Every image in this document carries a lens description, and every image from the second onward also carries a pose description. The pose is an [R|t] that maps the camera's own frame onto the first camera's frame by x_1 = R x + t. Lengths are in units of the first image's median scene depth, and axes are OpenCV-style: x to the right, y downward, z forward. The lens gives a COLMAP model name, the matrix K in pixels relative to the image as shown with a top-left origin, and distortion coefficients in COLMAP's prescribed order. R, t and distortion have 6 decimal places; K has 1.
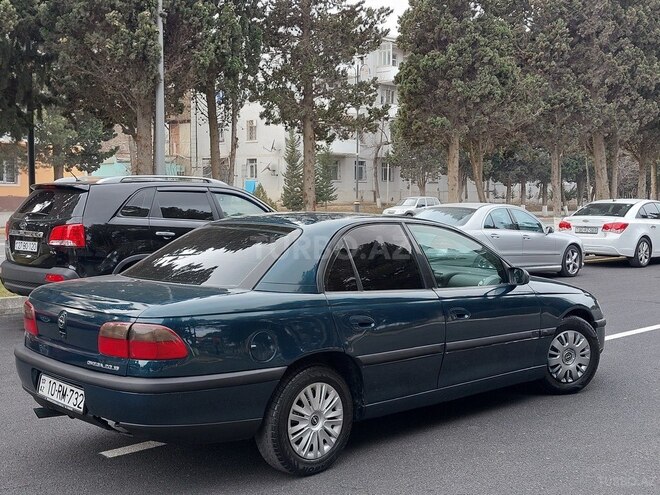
lens RADIAL K [[842.7, 0, 330.0], [0, 842.7, 247.5], [0, 0, 1]] dist [0.126052, -0.226480]
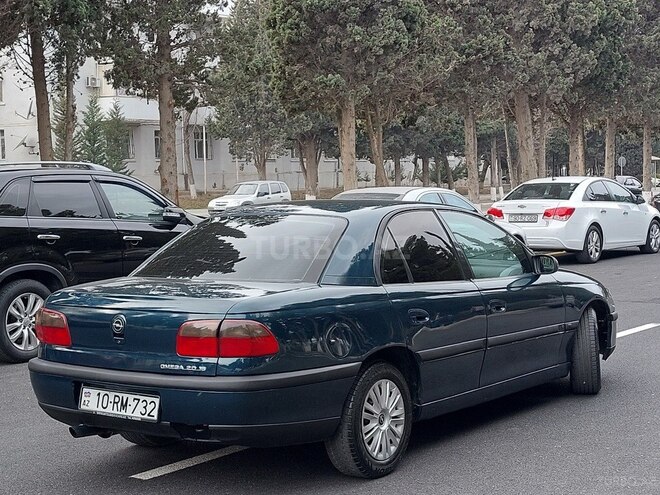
lens RADIAL K [[1249.3, 0, 330.0], [0, 1249.3, 247.5], [0, 0, 1]] dist [0.383326, -2.184633]
pose [[0.981818, -0.036407, 0.186303, -0.088885], [0.037796, 0.999278, -0.003907, 0.004201], [-0.186026, 0.010878, 0.982485, -0.100104]]
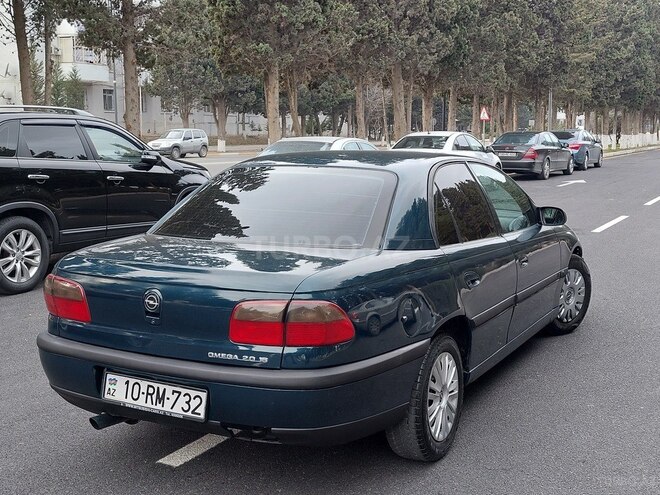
lens RADIAL K [[844.5, 0, 340.1], [0, 844.5, 252.8], [0, 0, 1]] dist [0.119917, -0.230813]
pose [[0.947613, -0.051472, 0.315246, -0.102178], [0.024301, 0.995688, 0.089523, -0.005436], [-0.318495, -0.077172, 0.944778, 0.062437]]
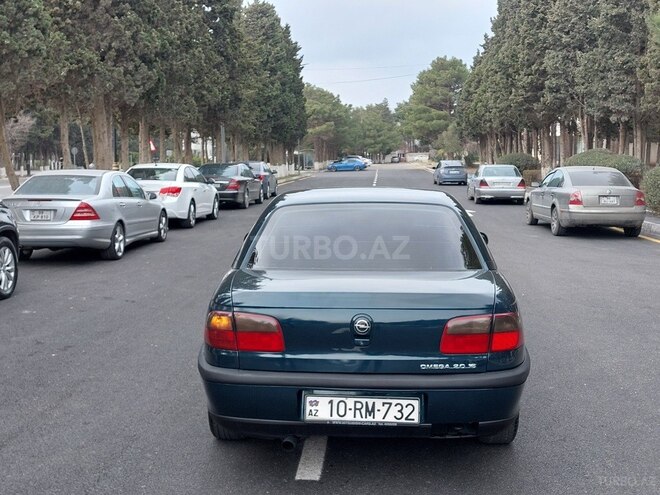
lens RADIAL K [[844.5, 0, 340.1], [0, 844.5, 252.8], [0, 0, 1]] dist [0.119917, -0.230813]
pose [[0.719873, -0.084574, 0.688934, -0.236806], [0.048325, 0.996247, 0.071805, -0.012905], [-0.692422, -0.018398, 0.721258, 0.105639]]
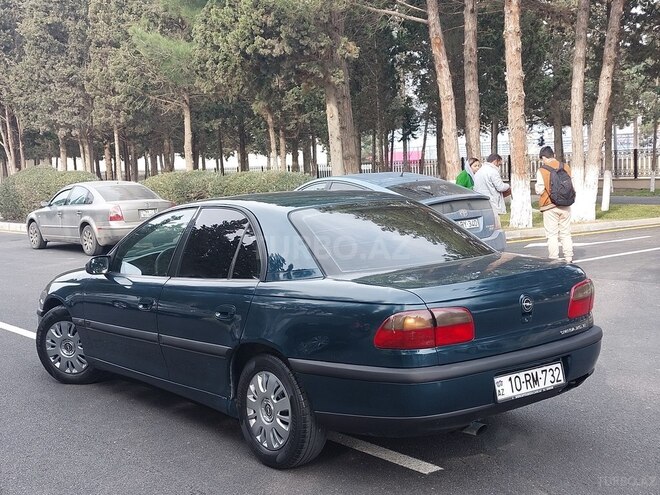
lens RADIAL K [[917.8, 0, 324.2], [0, 917.8, 253.7], [0, 0, 1]] dist [0.168416, -0.432913]
pose [[0.086122, -0.109226, 0.990279, -0.347187], [0.107897, 0.989148, 0.099717, -0.024519], [-0.990425, 0.098260, 0.096972, 0.290993]]
